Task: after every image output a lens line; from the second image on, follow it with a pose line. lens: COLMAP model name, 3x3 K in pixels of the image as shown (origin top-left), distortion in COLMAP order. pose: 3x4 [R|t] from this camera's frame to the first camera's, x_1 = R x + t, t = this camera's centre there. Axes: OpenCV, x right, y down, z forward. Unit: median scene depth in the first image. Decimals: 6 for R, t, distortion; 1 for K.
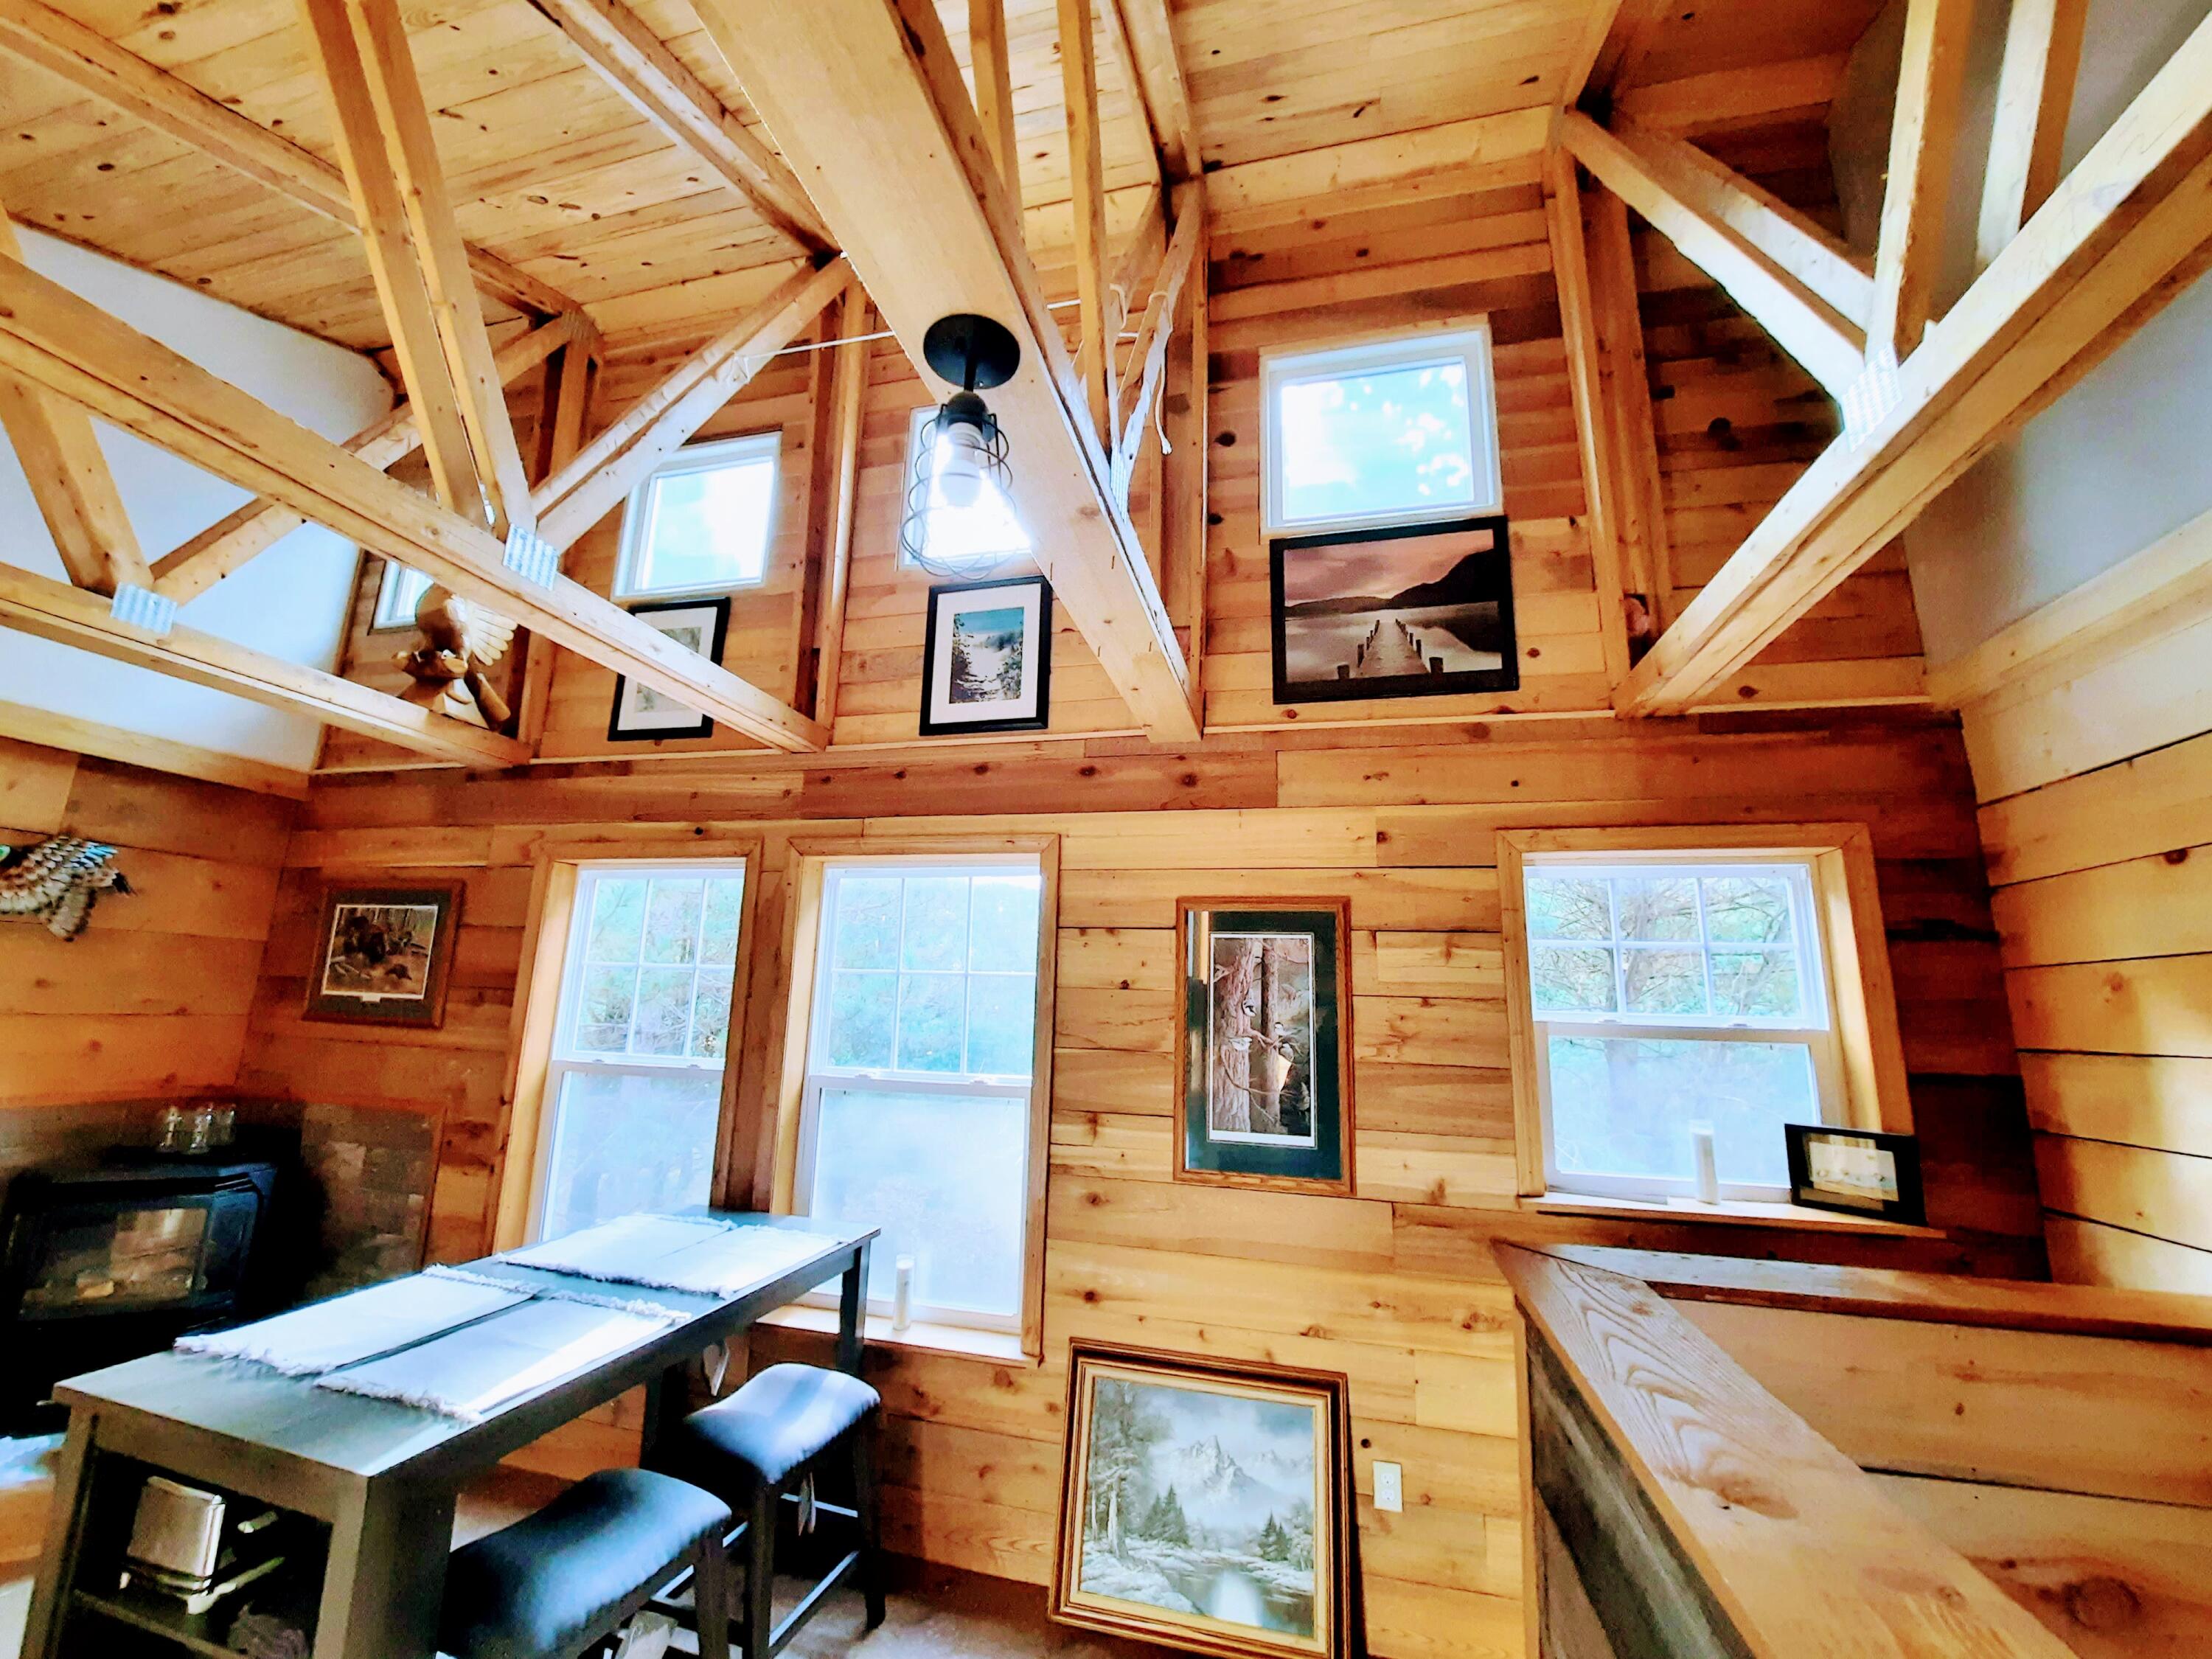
lens RADIAL K [[873.2, 0, 1075.3], [0, 873.2, 826.6], [0, 0, 1]] dist [-0.020355, 0.000855]
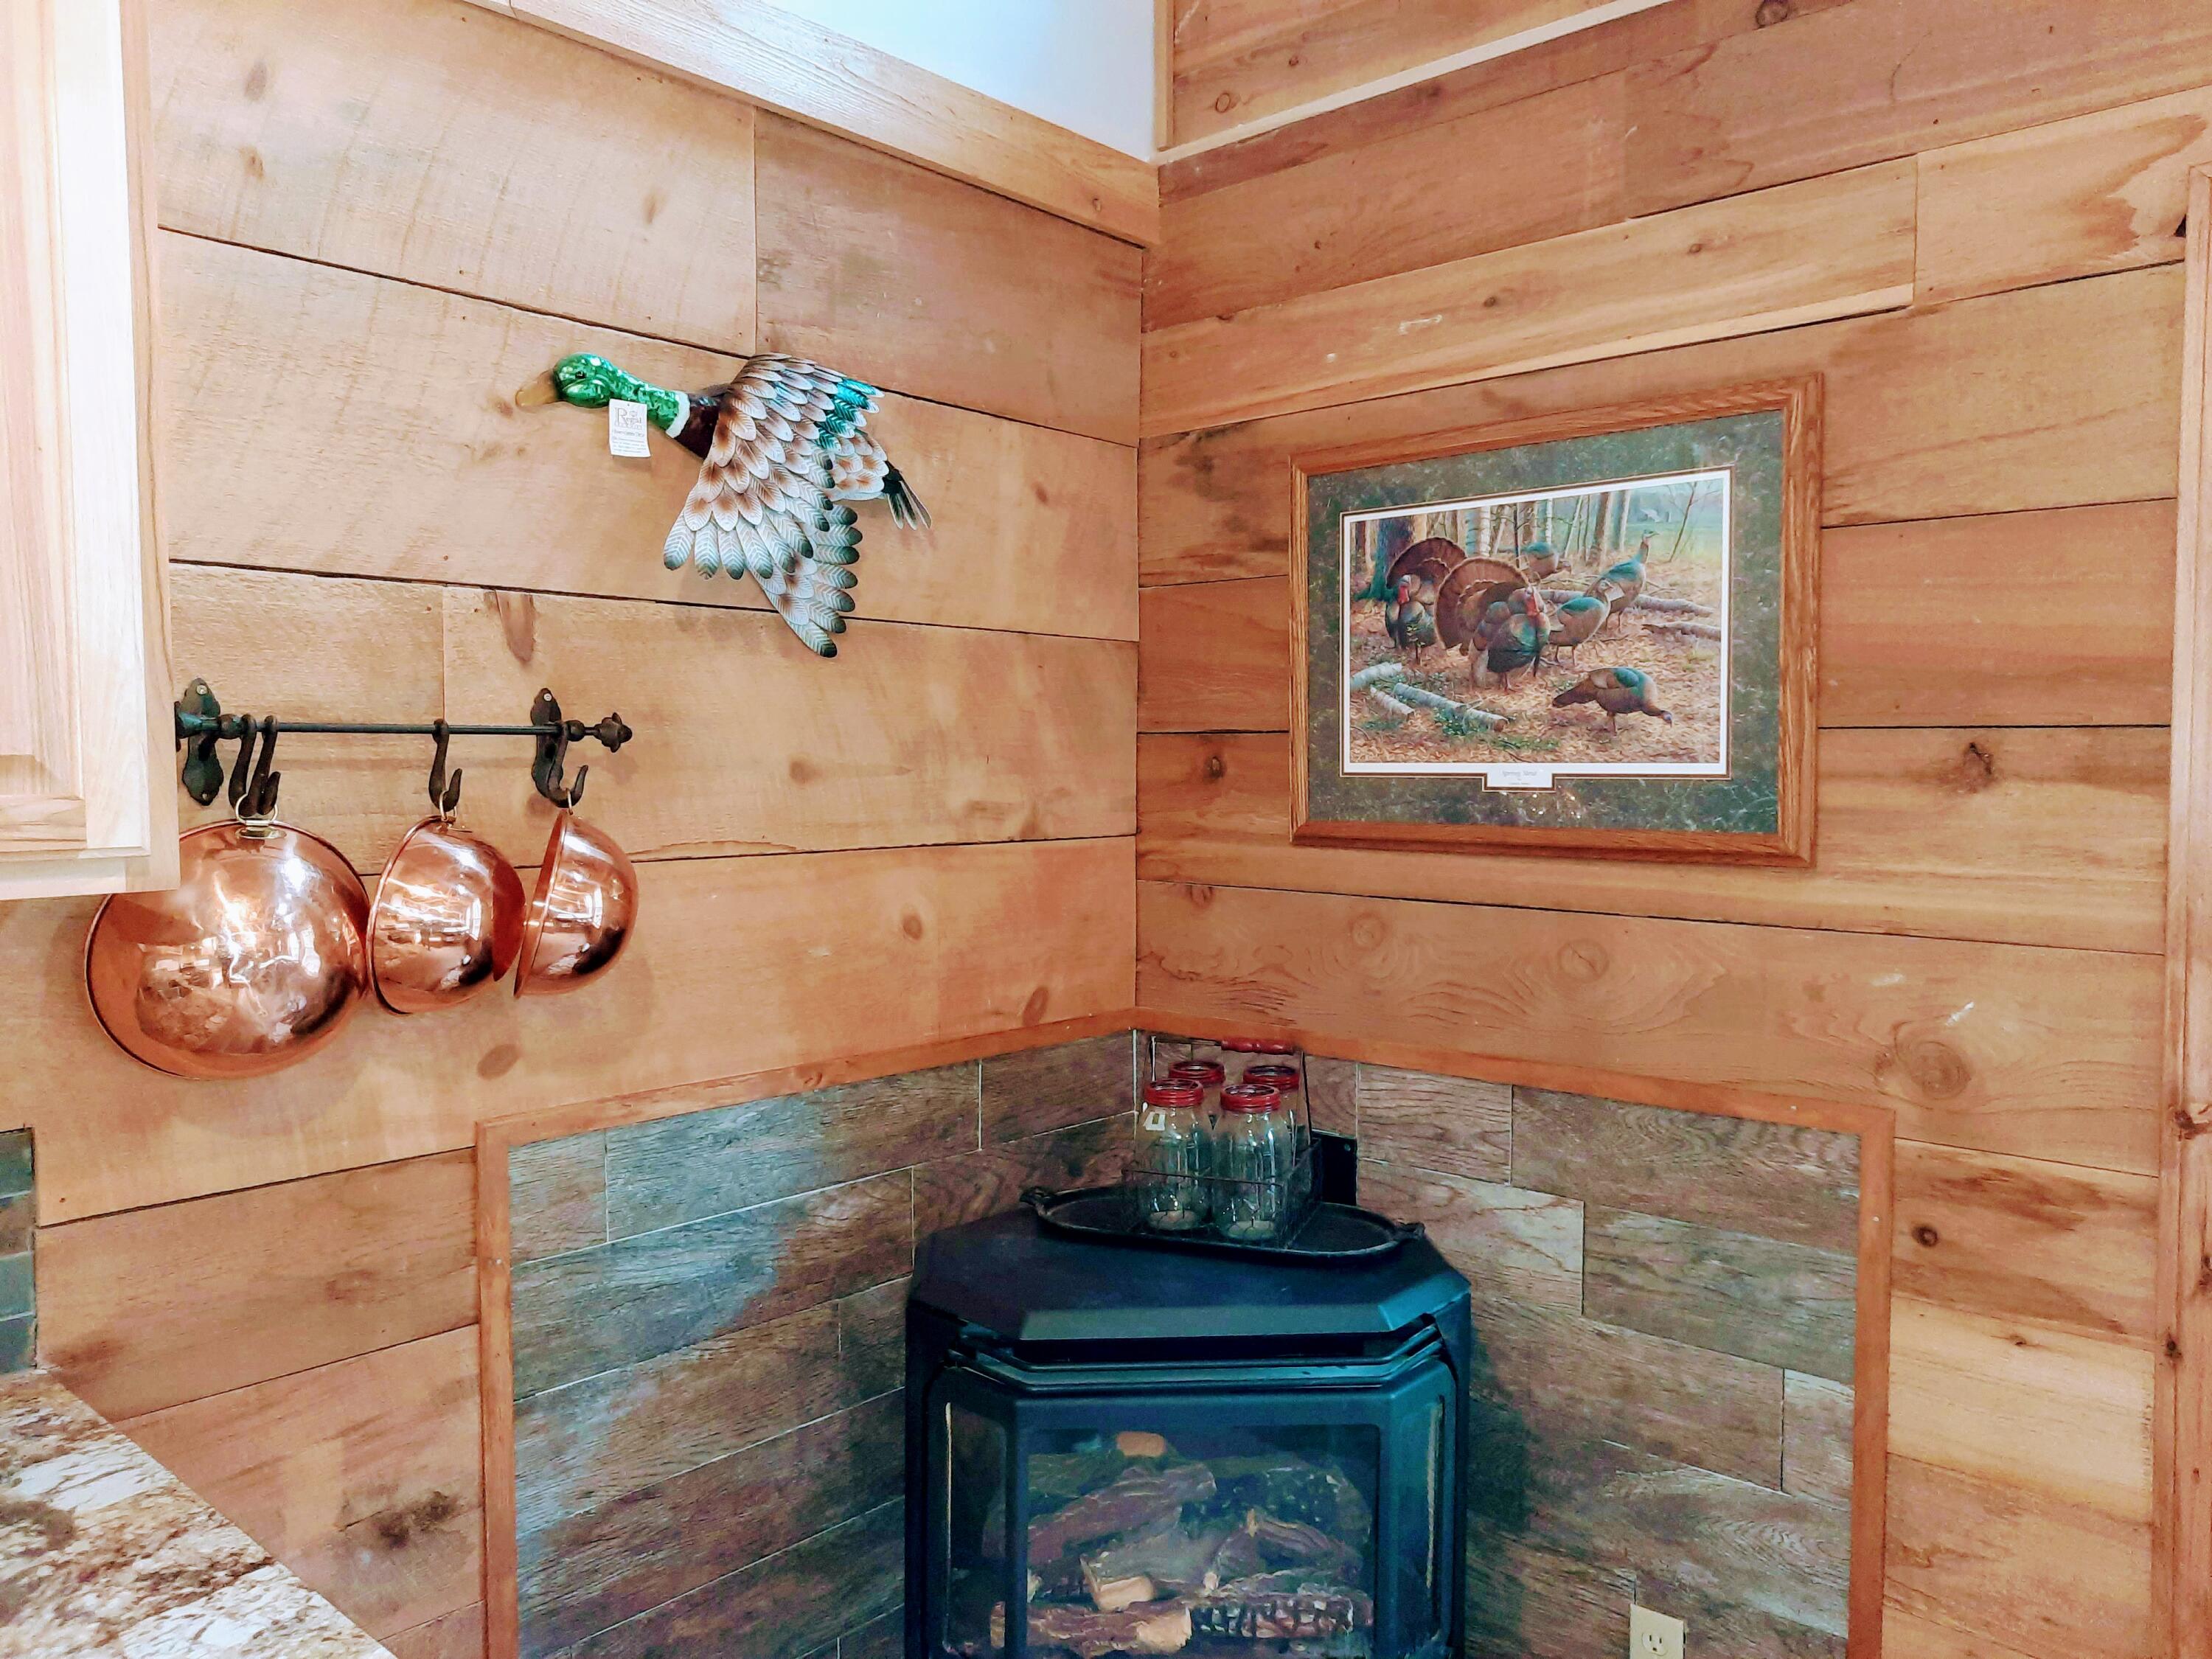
lens RADIAL K [[1638.1, 0, 1085.3], [0, 1638.1, 835.3], [0, 0, 1]] dist [0.036097, -0.004505]
pose [[0.888753, -0.012774, -0.458208, -0.843850], [0.123324, 0.969418, 0.212177, 0.081745], [0.441485, -0.245082, 0.863149, 0.465669]]
